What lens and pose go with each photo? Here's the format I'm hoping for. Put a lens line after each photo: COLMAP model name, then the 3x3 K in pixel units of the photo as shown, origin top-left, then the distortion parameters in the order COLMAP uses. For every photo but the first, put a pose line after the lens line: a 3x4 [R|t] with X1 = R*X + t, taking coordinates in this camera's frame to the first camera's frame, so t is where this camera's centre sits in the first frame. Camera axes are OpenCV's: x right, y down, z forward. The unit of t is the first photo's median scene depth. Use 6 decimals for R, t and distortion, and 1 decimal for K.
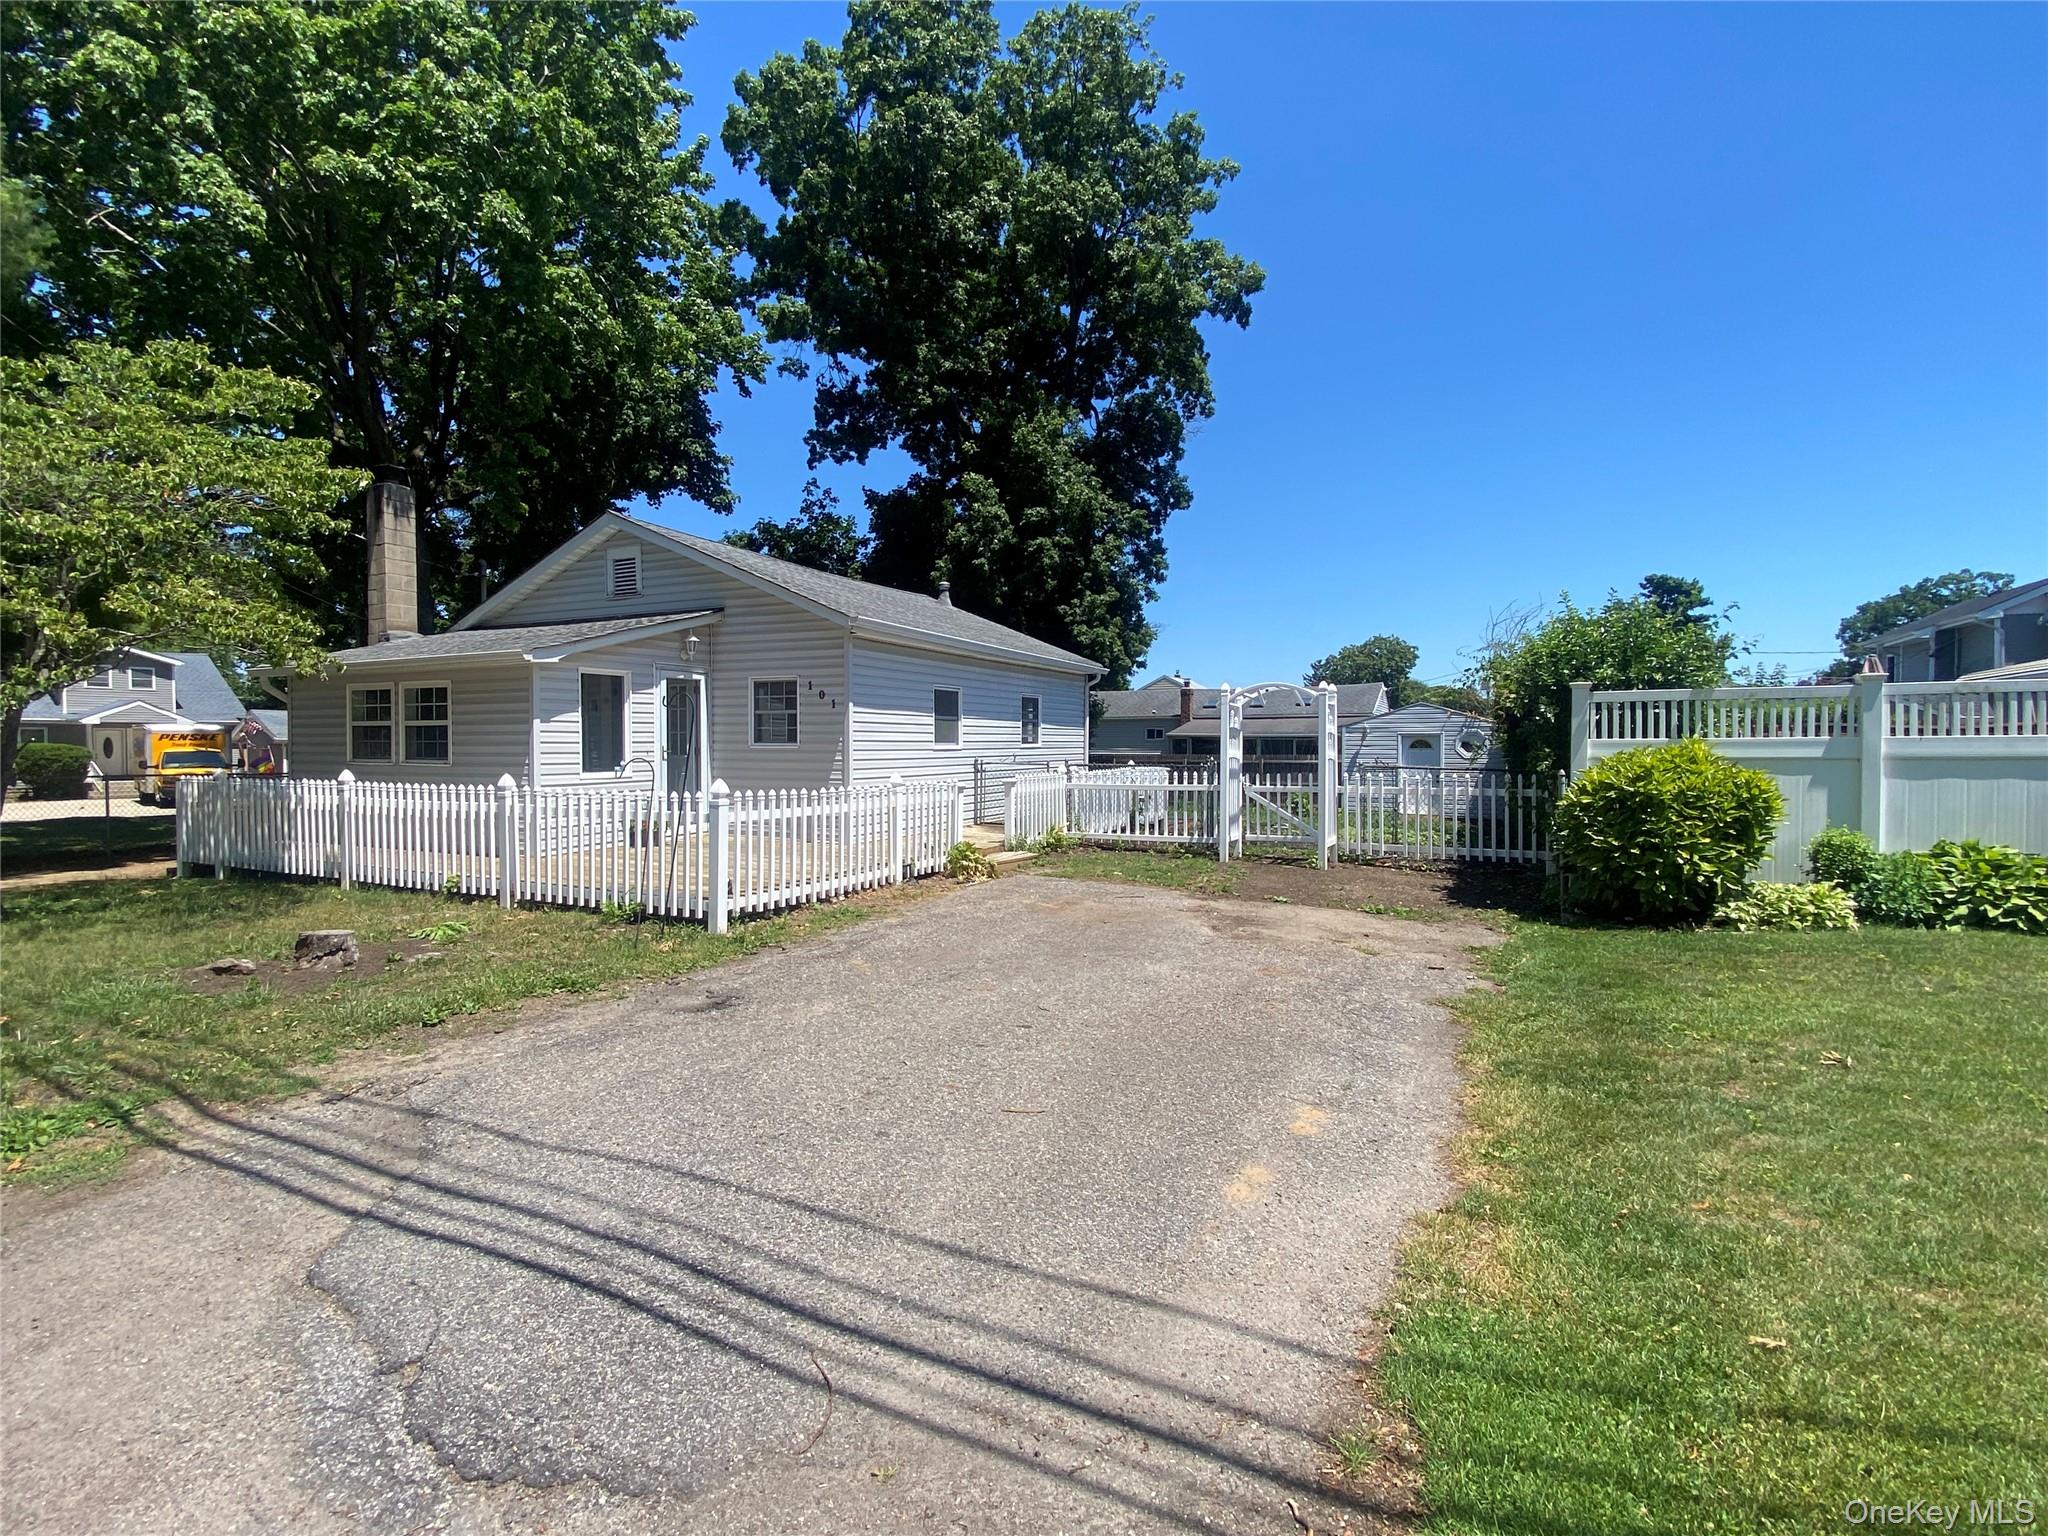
lens RADIAL K [[1114.6, 0, 1024.0], [0, 1114.6, 768.0], [0, 0, 1]] dist [-0.000350, -0.000218]
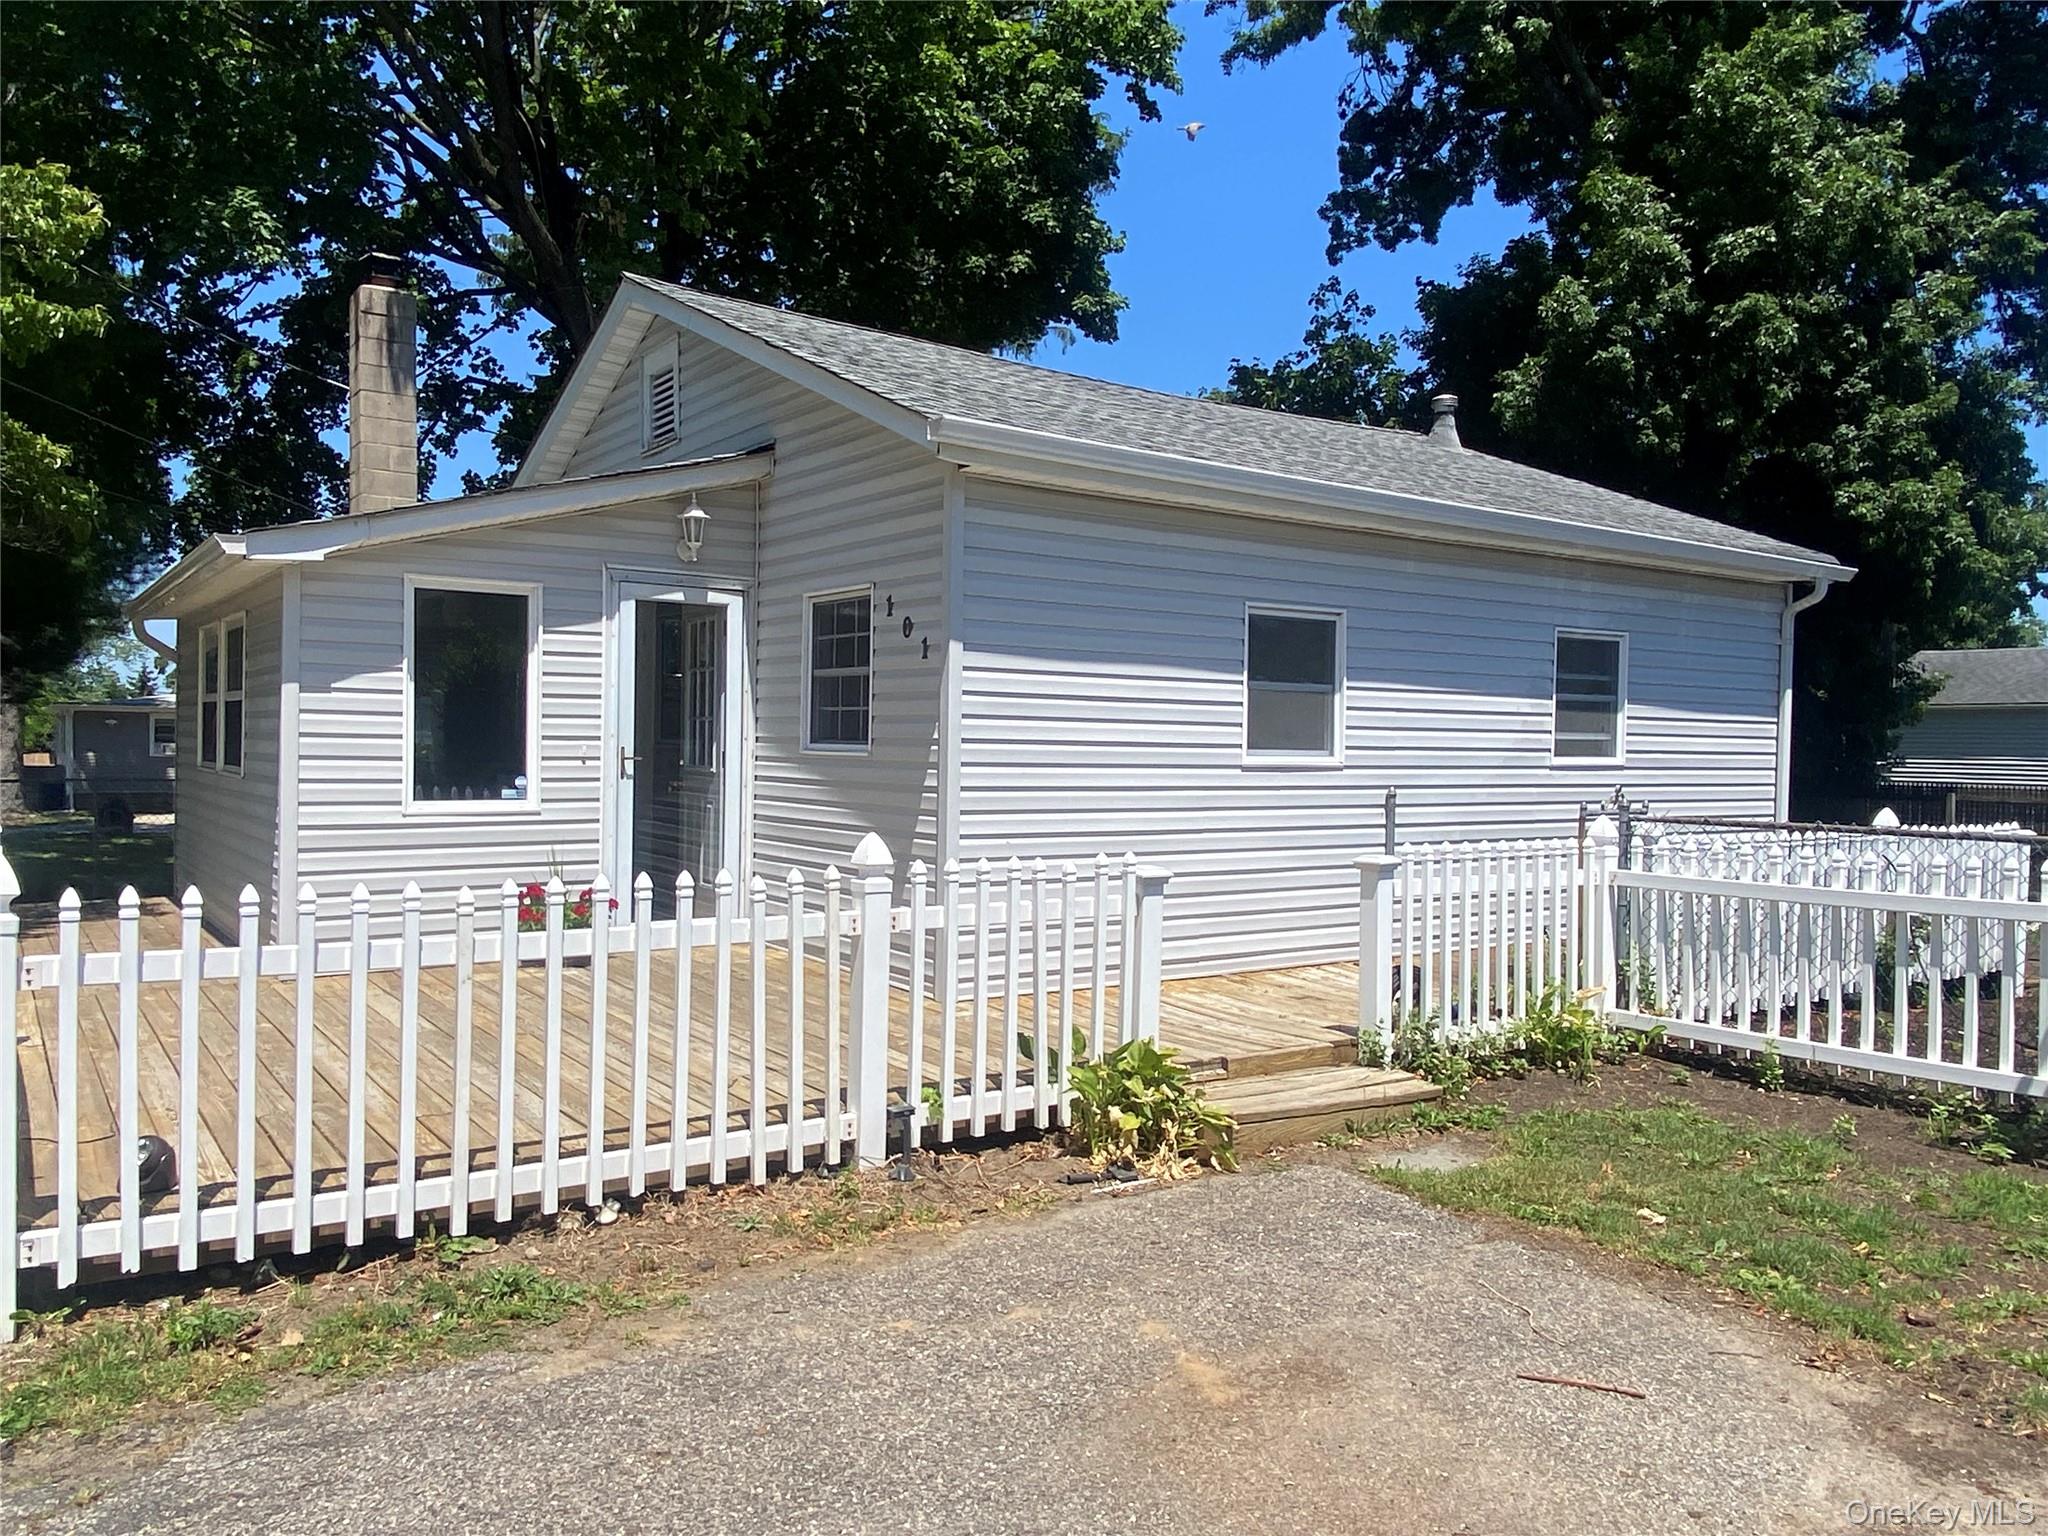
lens RADIAL K [[1460.0, 0, 1024.0], [0, 1460.0, 768.0], [0, 0, 1]] dist [0.036108, -0.003394]
pose [[0.852725, 0.021107, -0.521933, 0.093916], [-0.026723, 0.999638, -0.003233, -0.009257], [0.521676, 0.016704, 0.852980, 0.395411]]
